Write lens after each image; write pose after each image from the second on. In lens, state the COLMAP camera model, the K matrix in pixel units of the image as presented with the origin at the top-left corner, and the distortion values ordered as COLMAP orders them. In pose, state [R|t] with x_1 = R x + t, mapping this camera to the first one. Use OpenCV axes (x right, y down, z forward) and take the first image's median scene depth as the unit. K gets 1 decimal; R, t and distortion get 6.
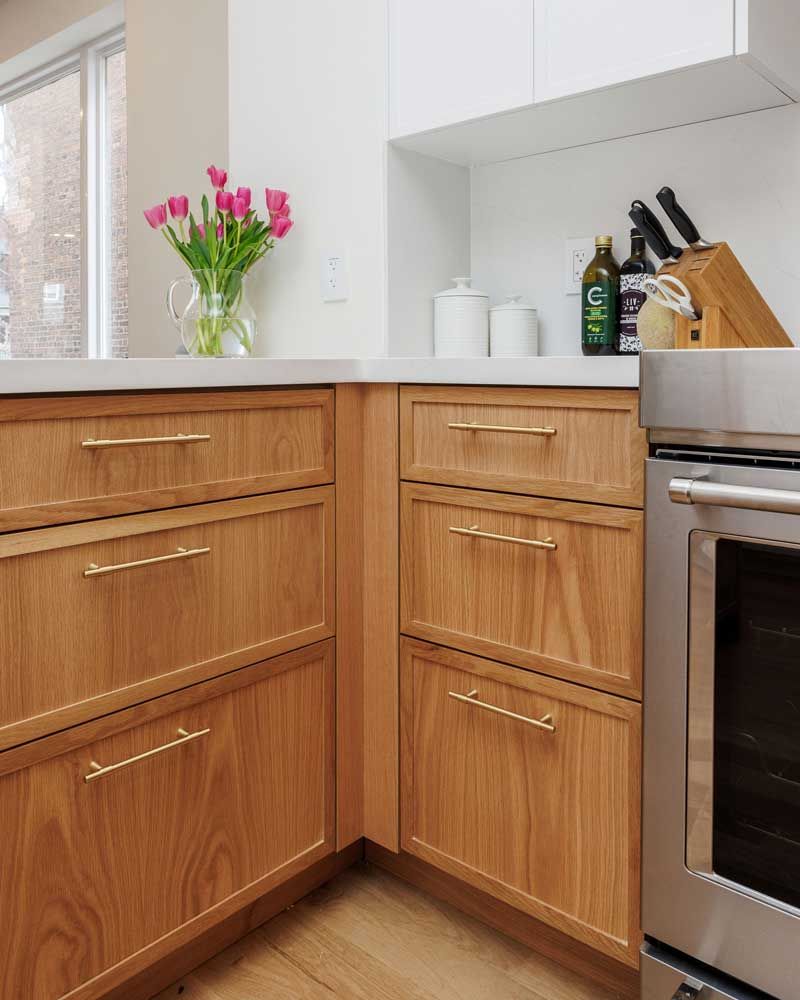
lens RADIAL K [[808.2, 0, 465.1], [0, 808.2, 369.5], [0, 0, 1]] dist [0.004516, -0.010865]
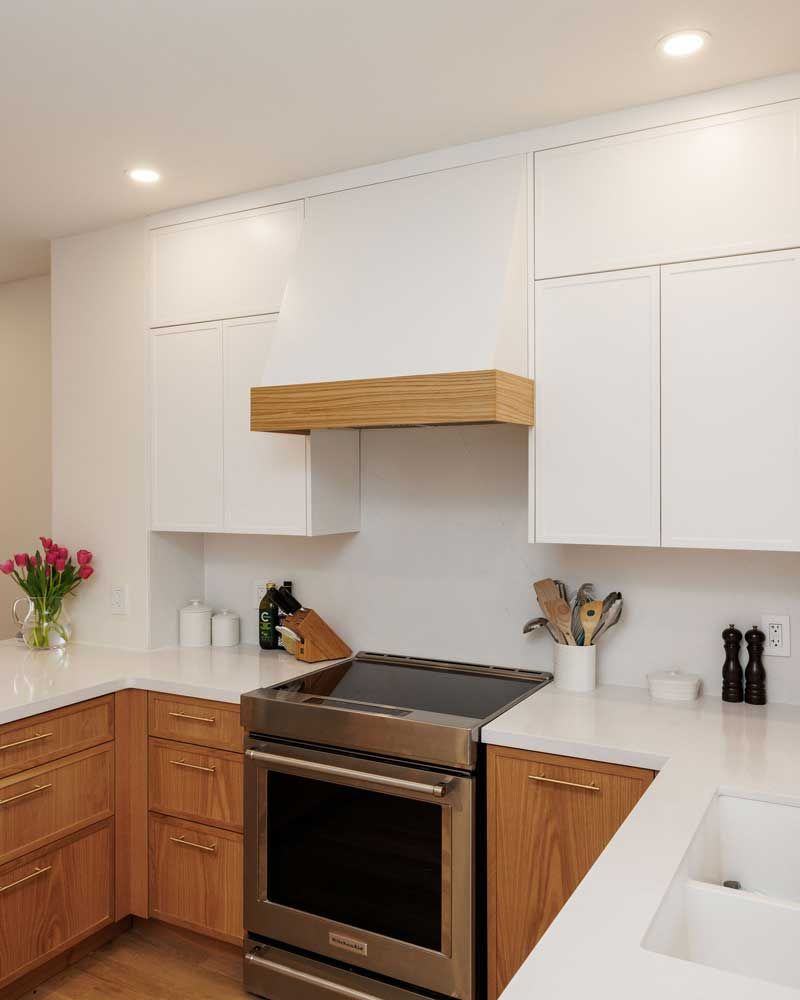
lens RADIAL K [[808.2, 0, 470.1], [0, 808.2, 467.5], [0, 0, 1]] dist [0.004516, -0.010865]
pose [[0.976425, -0.002050, 0.215845, 0.282585], [0.006358, 0.999794, -0.019266, -0.511963], [-0.215762, 0.020185, 0.976237, -1.227475]]
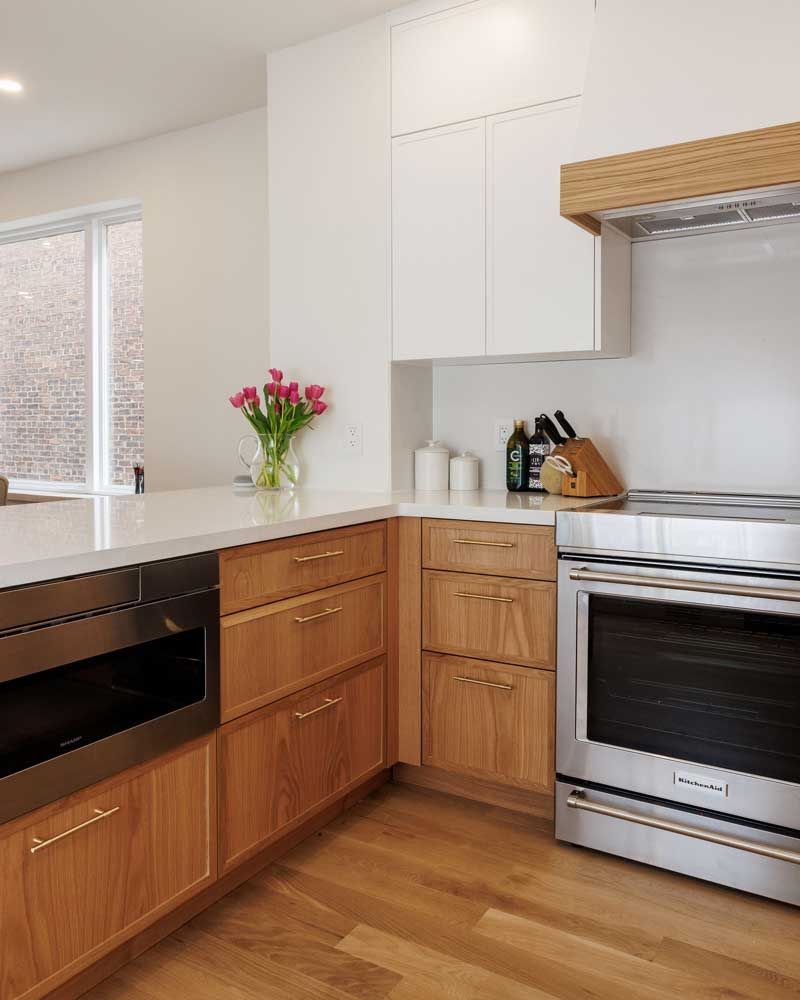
lens RADIAL K [[808.2, 0, 443.3], [0, 808.2, 445.4], [0, 0, 1]] dist [0.004516, -0.010865]
pose [[0.988750, -0.005288, 0.149483, -0.316583], [0.002314, 0.999796, 0.020059, -0.188499], [-0.149559, -0.019487, 0.988561, -0.870942]]
